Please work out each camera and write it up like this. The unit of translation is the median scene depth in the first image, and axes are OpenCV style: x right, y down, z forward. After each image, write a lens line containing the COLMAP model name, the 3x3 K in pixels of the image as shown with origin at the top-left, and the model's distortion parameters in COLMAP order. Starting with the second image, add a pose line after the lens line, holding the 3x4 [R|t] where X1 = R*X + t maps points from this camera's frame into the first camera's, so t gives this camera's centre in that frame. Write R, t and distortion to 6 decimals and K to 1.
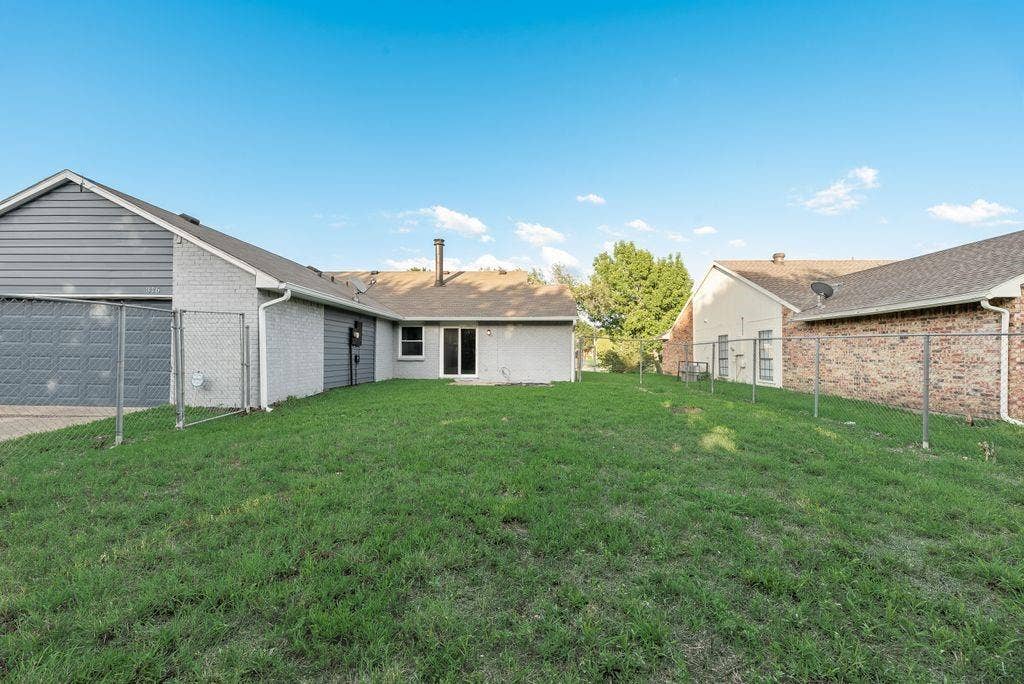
lens RADIAL K [[408.0, 0, 512.0], [0, 408.0, 342.0], [0, 0, 1]] dist [-0.001186, 0.000090]
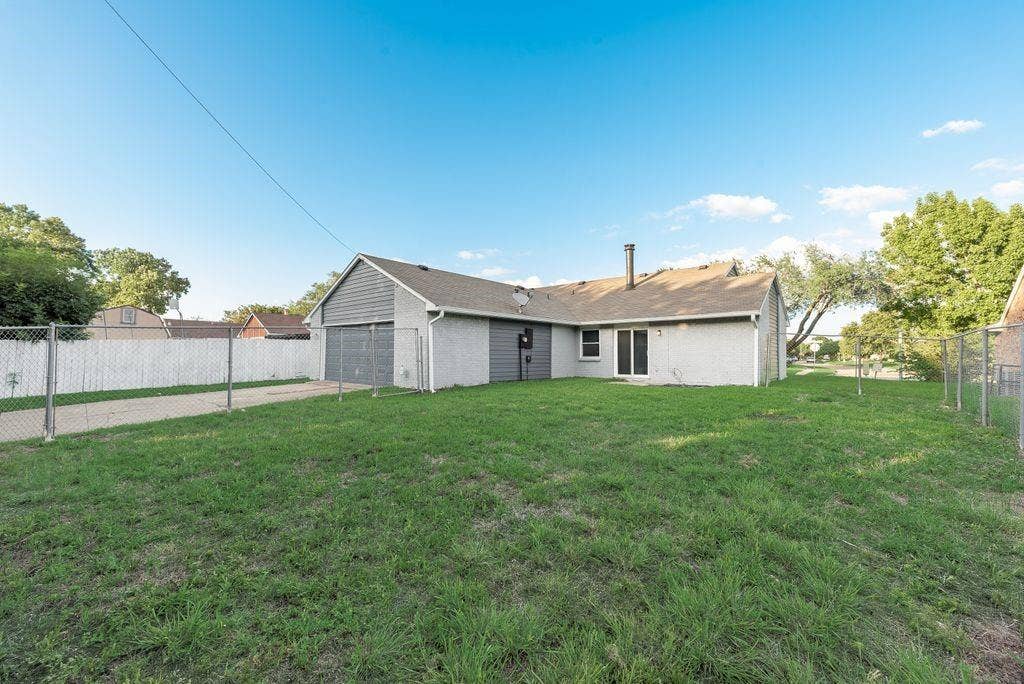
lens RADIAL K [[415.5, 0, 512.1], [0, 415.5, 339.8], [0, 0, 1]] dist [0.000940, 0.000281]
pose [[0.784395, -0.029128, -0.619578, 0.286467], [0.021063, 0.999571, -0.020326, 0.006584], [0.619904, 0.002893, 0.784672, -0.012125]]
